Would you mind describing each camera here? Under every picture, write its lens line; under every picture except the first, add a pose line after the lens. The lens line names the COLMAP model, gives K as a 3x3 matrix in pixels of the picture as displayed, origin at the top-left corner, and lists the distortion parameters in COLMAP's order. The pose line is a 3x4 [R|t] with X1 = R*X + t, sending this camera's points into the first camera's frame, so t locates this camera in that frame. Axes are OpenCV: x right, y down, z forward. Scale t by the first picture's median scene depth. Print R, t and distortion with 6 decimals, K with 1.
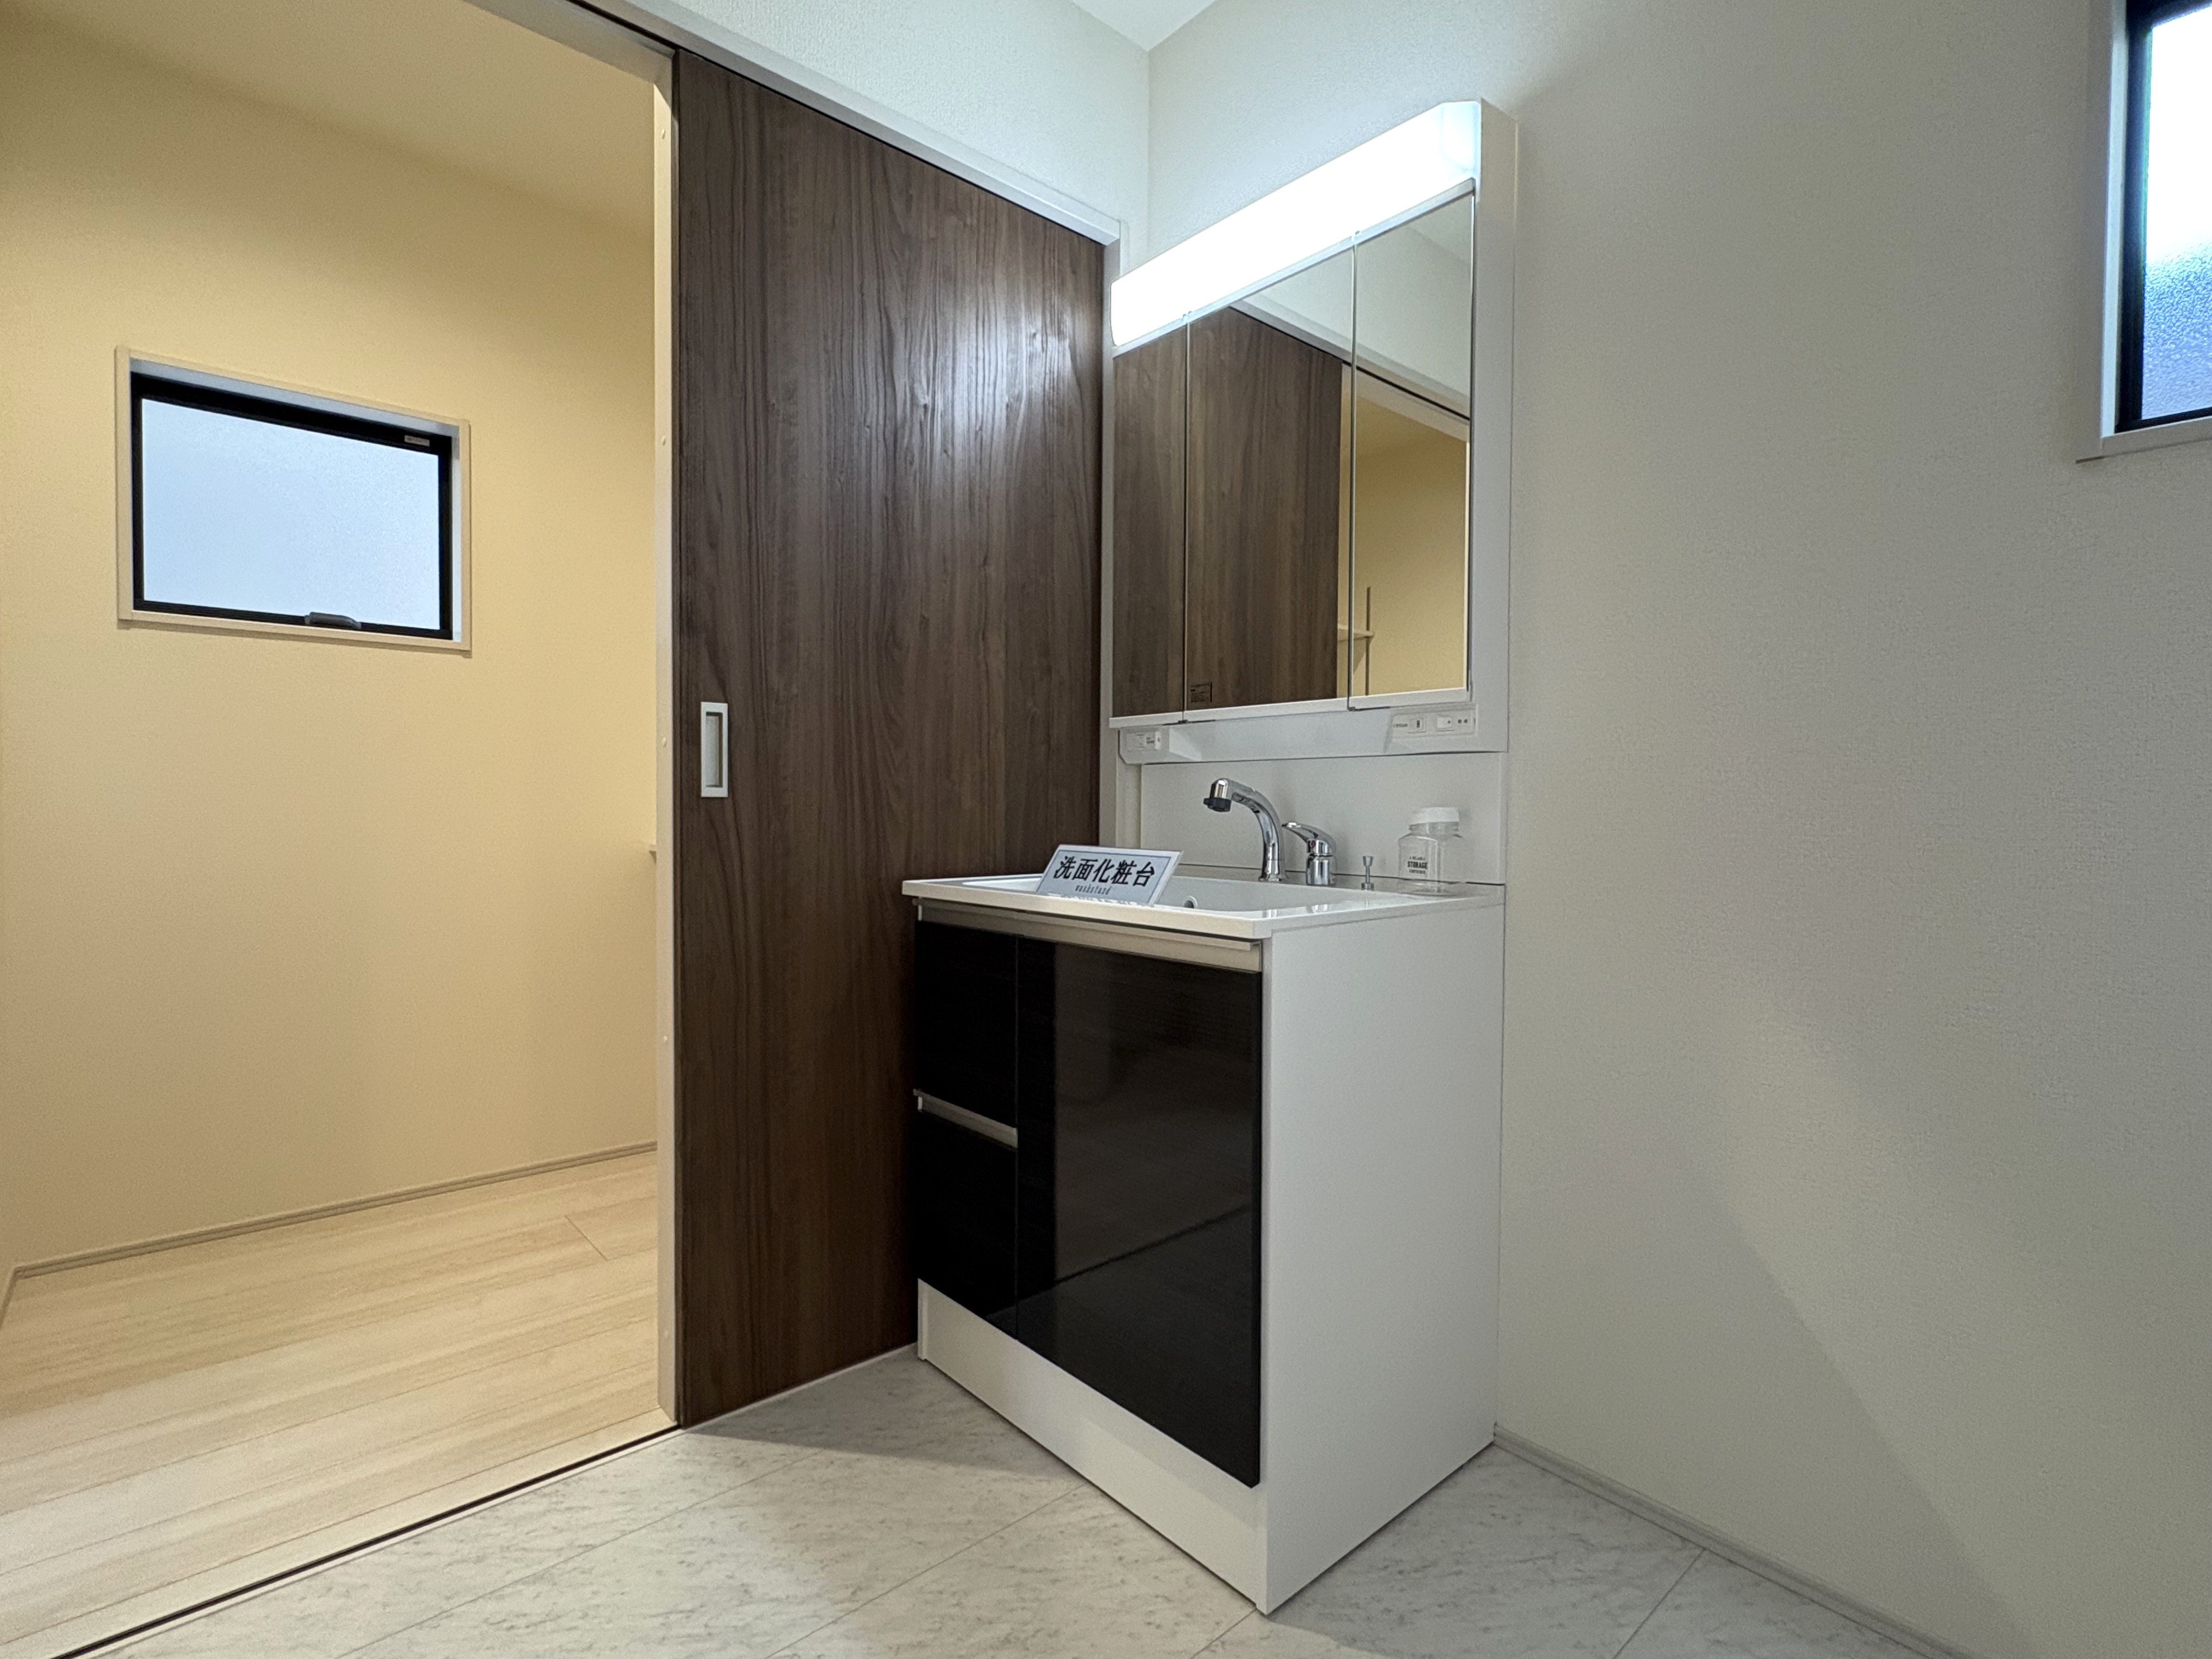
lens RADIAL K [[1089.0, 0, 1098.1], [0, 1089.0, 808.7], [0, 0, 1]] dist [0.002851, 0.000389]
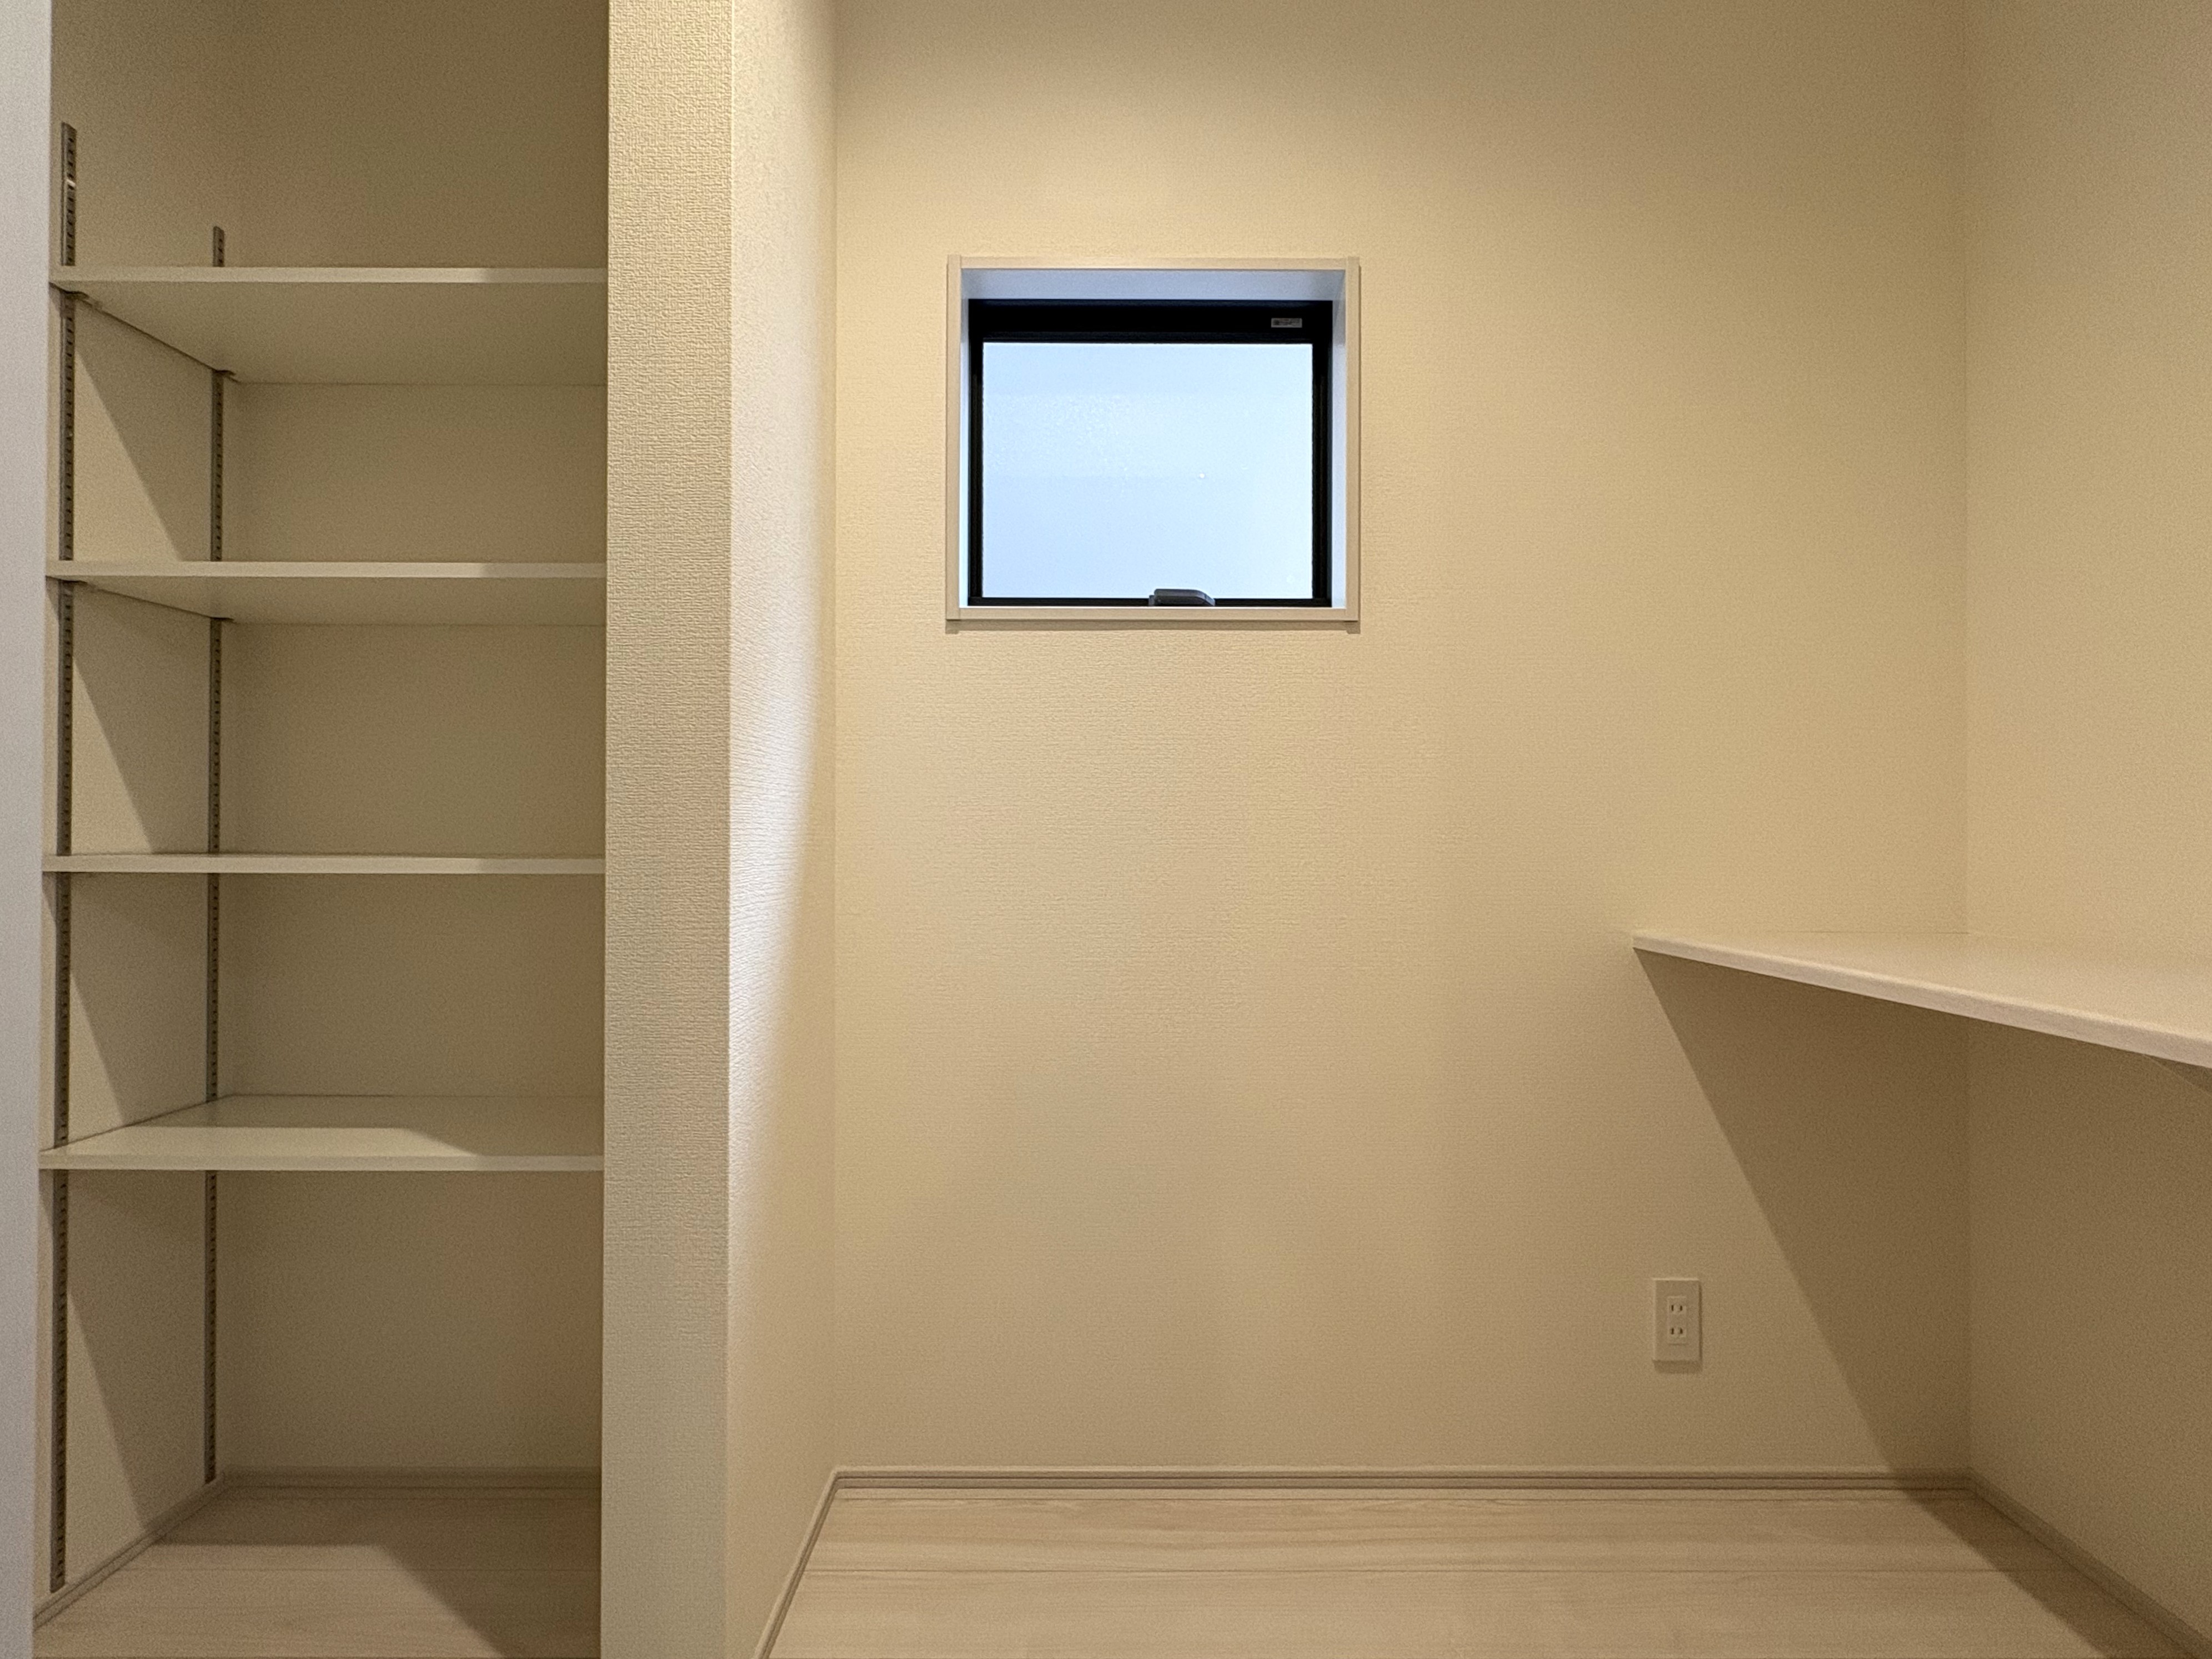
lens RADIAL K [[1089.0, 0, 1107.6], [0, 1089.0, 815.4], [0, 0, 1]] dist [0.002851, 0.000389]
pose [[0.745515, -0.003603, -0.666480, -0.272409], [0.001030, 0.999990, -0.004255, -0.030388], [0.666489, 0.002486, 0.745511, 0.448270]]
